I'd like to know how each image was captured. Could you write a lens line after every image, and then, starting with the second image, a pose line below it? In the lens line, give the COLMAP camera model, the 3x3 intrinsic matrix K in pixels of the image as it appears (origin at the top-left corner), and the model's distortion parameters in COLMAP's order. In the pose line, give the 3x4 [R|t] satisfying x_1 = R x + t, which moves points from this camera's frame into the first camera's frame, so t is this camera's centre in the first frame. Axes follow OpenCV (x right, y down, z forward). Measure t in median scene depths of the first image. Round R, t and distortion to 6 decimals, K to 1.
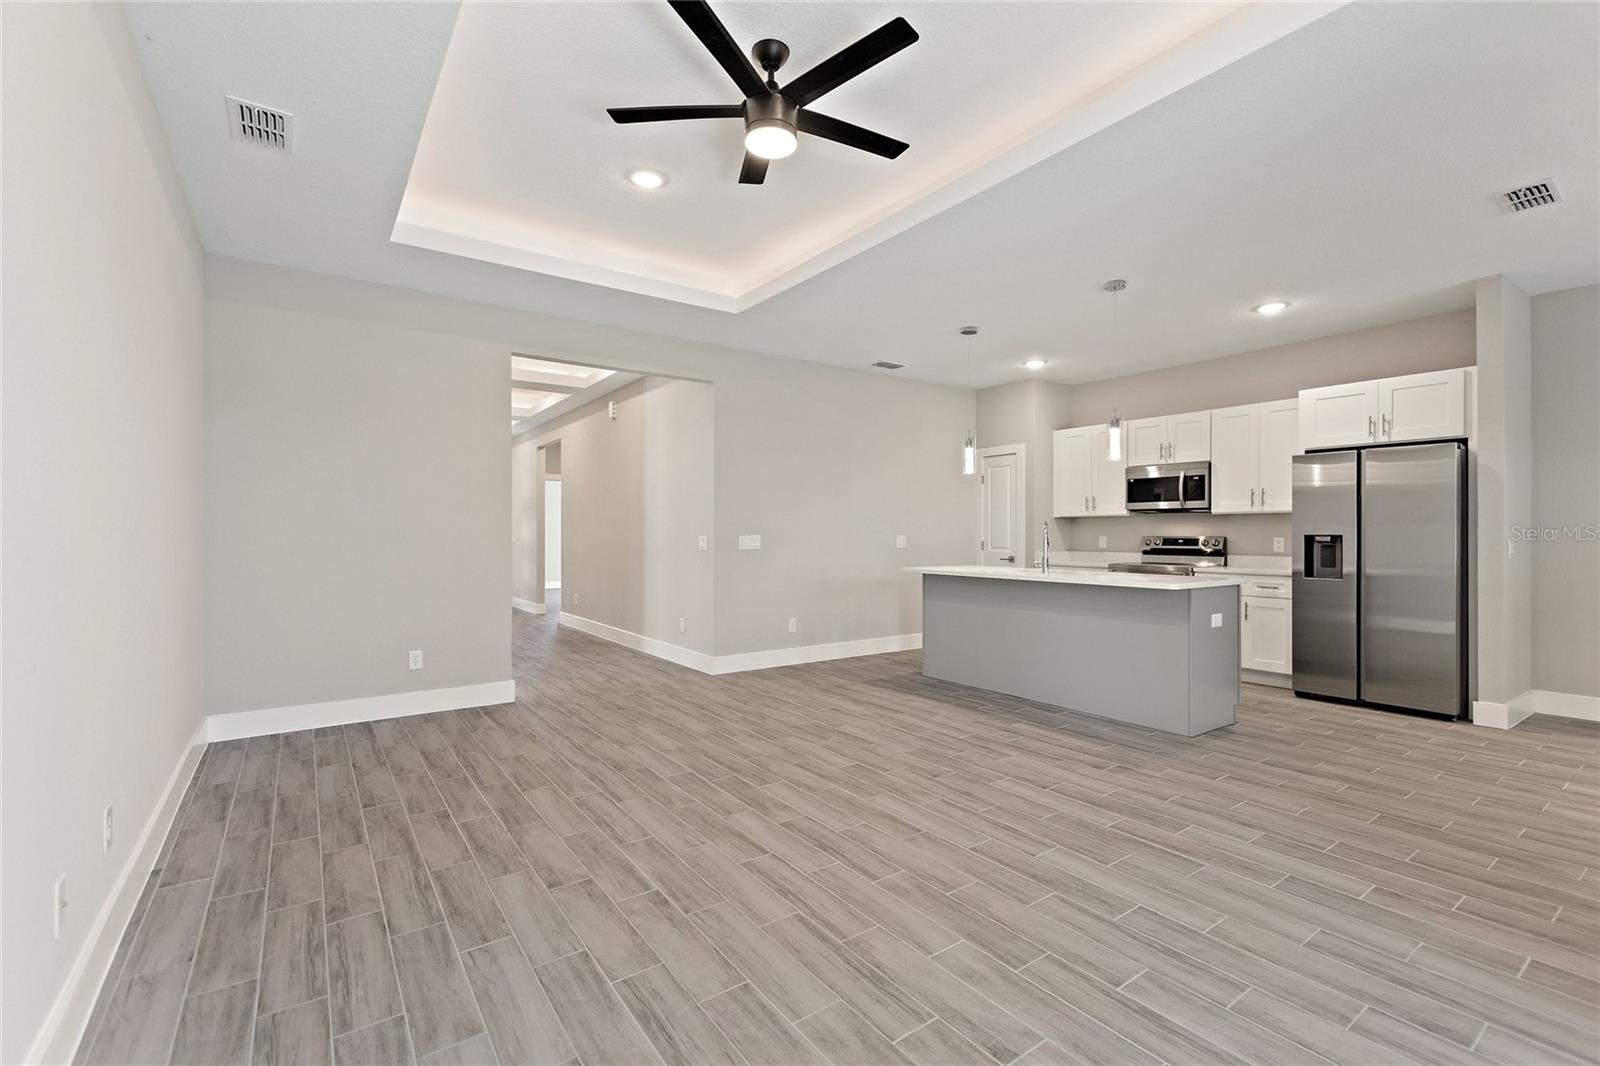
lens RADIAL K [[704.1, 0, 812.2], [0, 704.1, 533.0], [0, 0, 1]] dist [0.005008, -0.001594]
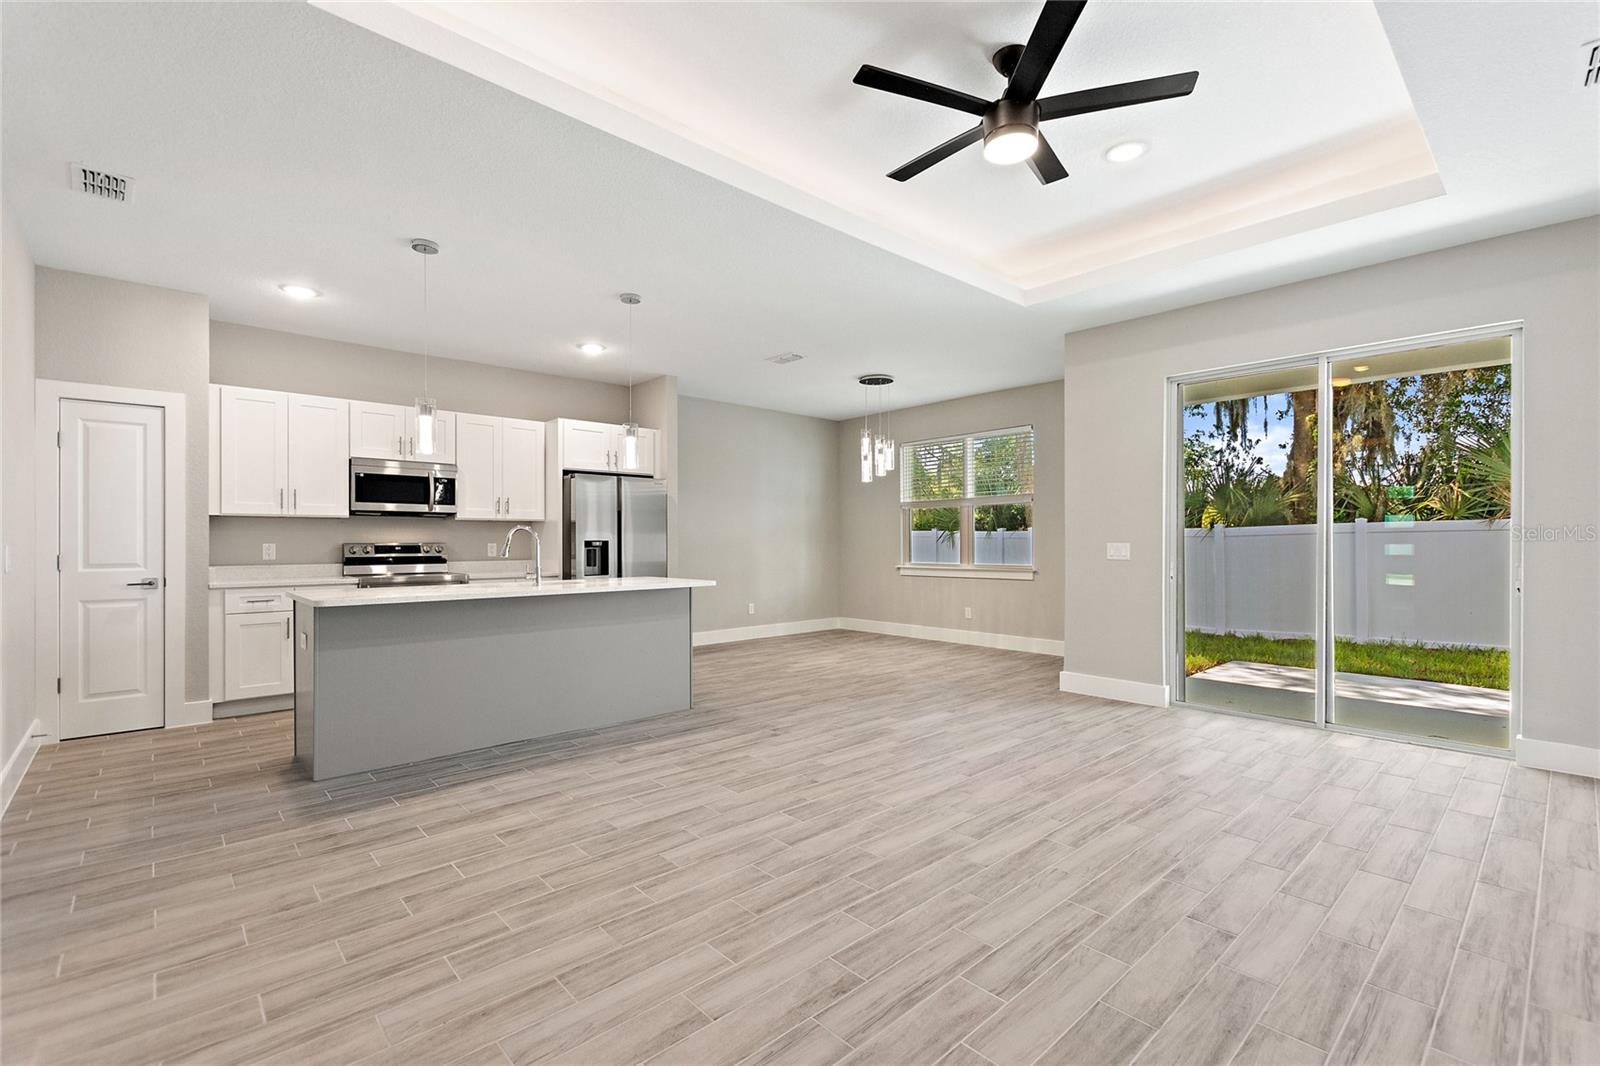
lens RADIAL K [[708.1, 0, 811.0], [0, 708.1, 540.3], [0, 0, 1]] dist [0.007230, -0.004774]
pose [[-0.122526, -0.001298, 0.992465, -0.706184], [0.000005, 0.999999, 0.001308, 0.000259], [-0.992465, 0.000165, -0.122525, 0.966783]]
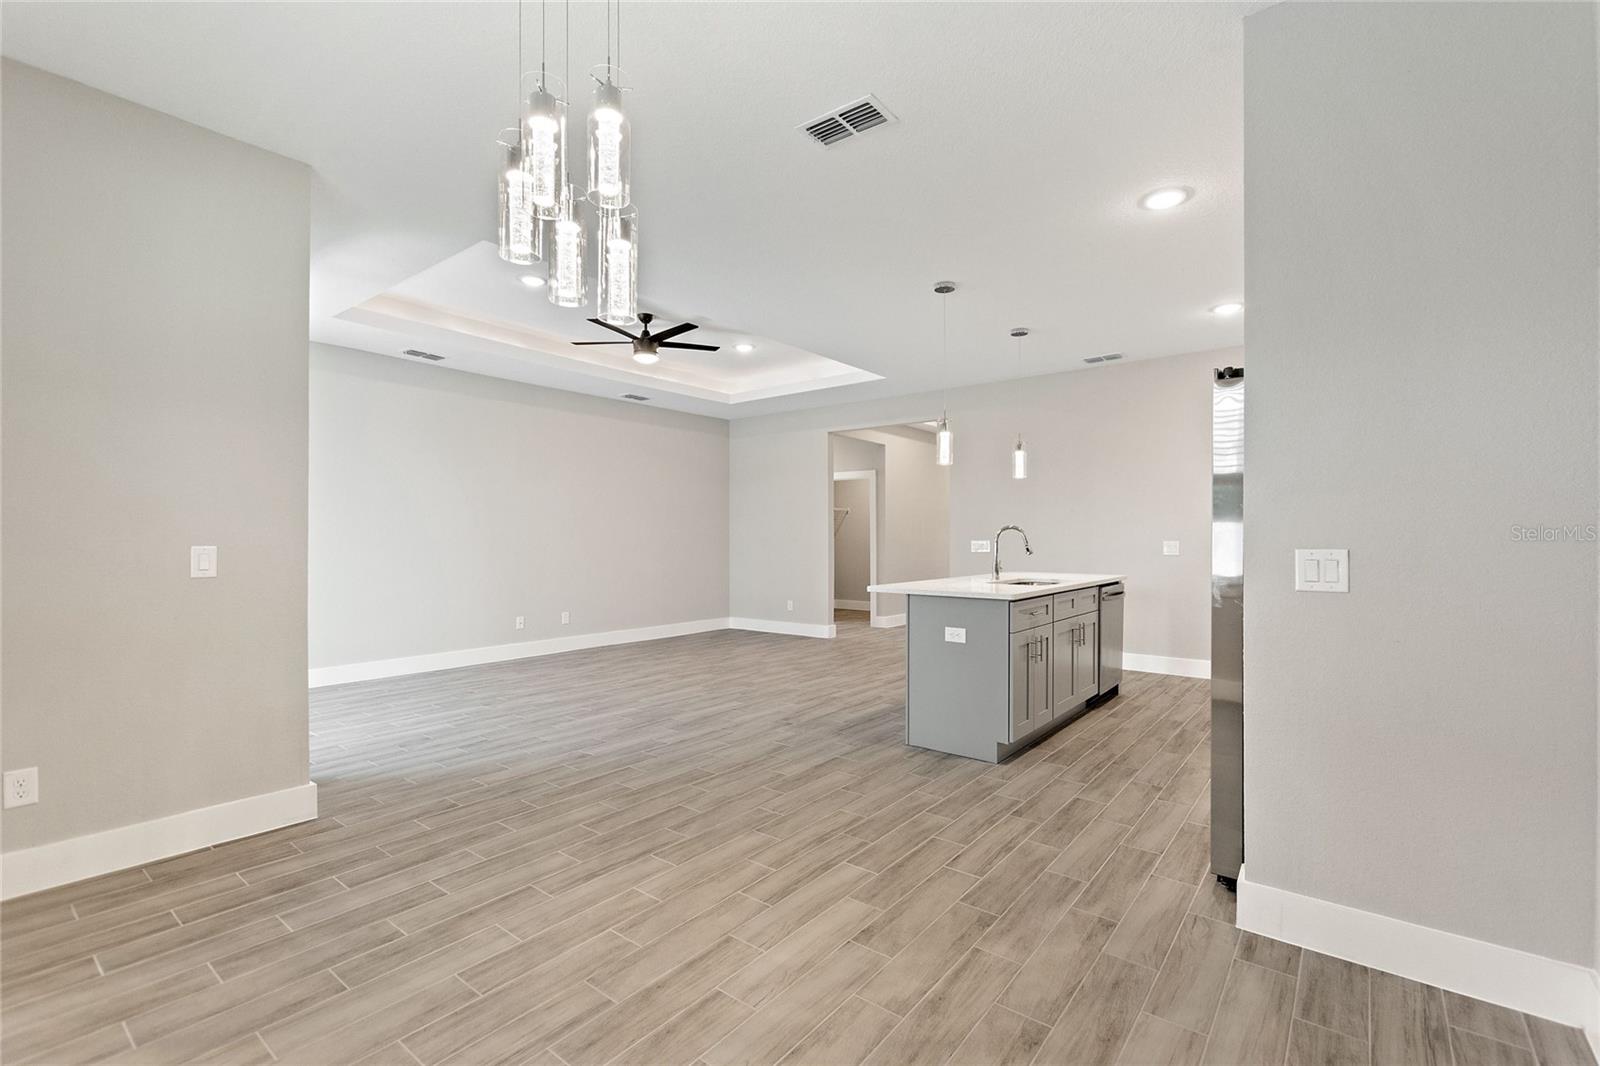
lens RADIAL K [[704.1, 0, 812.2], [0, 704.1, 533.0], [0, 0, 1]] dist [0.005008, -0.001594]
pose [[0.279289, -0.008531, -0.960169, 1.483310], [0.003651, 0.999963, -0.007823, -0.000154], [0.960200, -0.001321, 0.279310, 0.609574]]
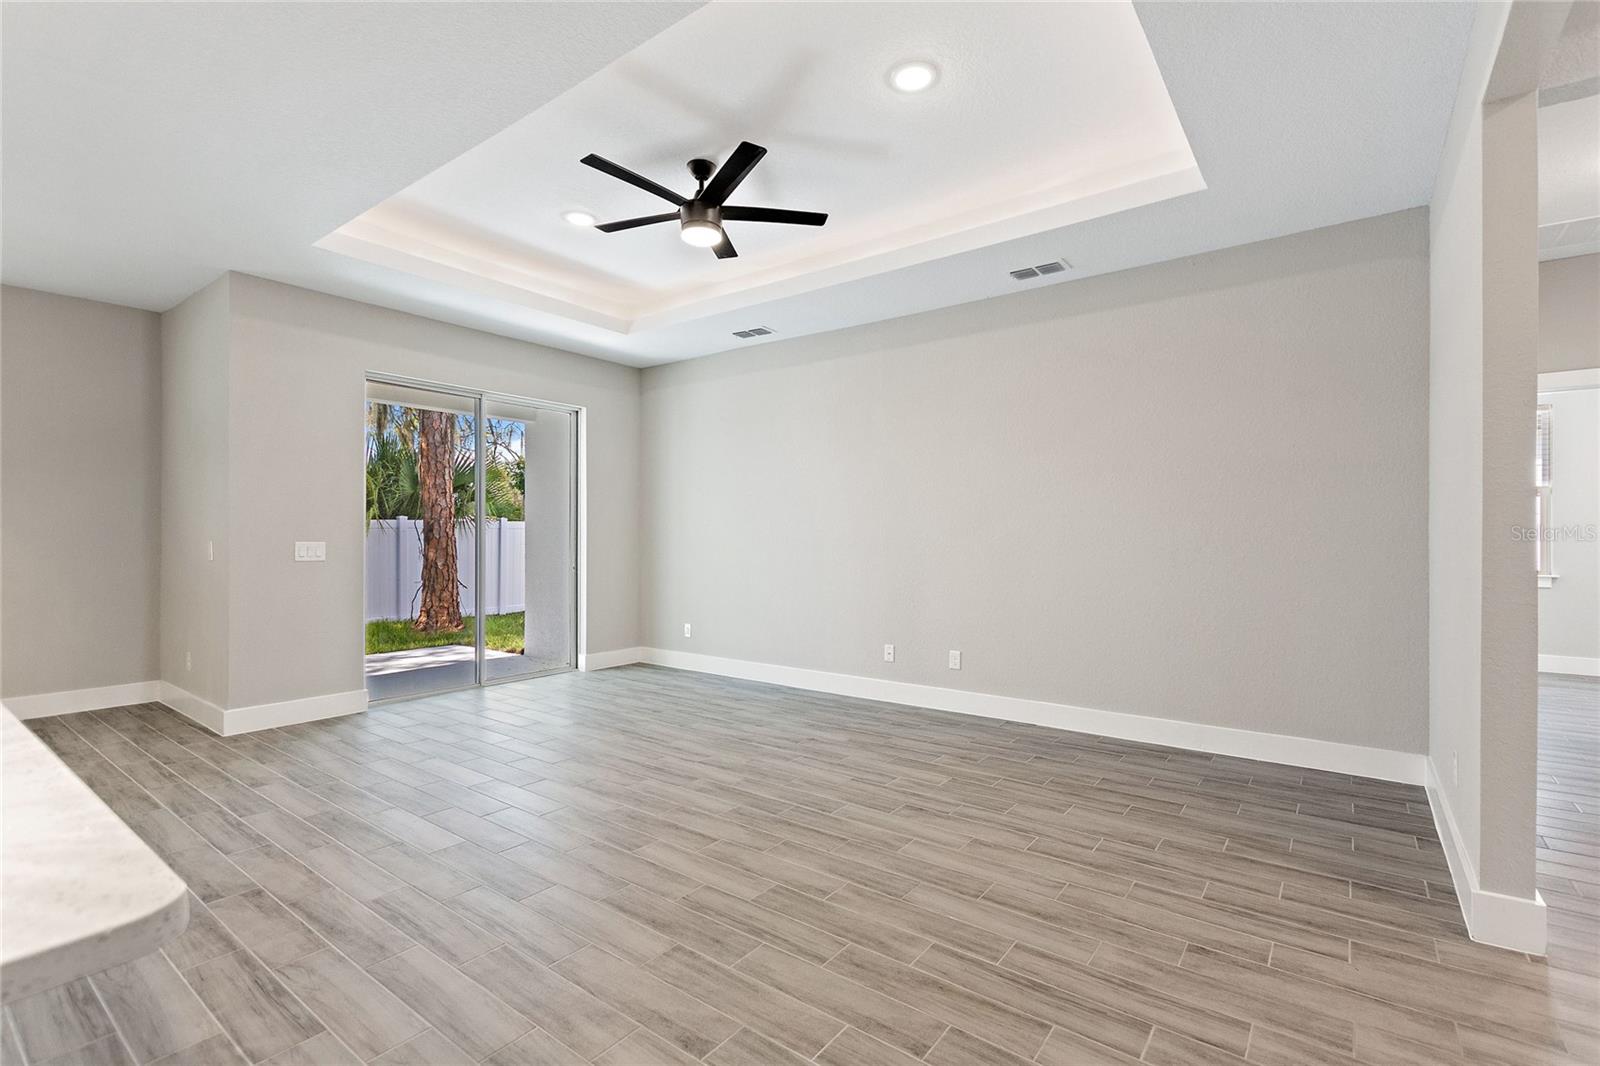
lens RADIAL K [[717.6, 0, 818.3], [0, 717.6, 535.5], [0, 0, 1]] dist [0.014697, -0.008579]
pose [[-0.952199, -0.001381, -0.305474, 0.098083], [-0.000400, 0.999995, -0.003272, -0.000090], [0.305477, -0.002993, -0.952195, 1.604432]]
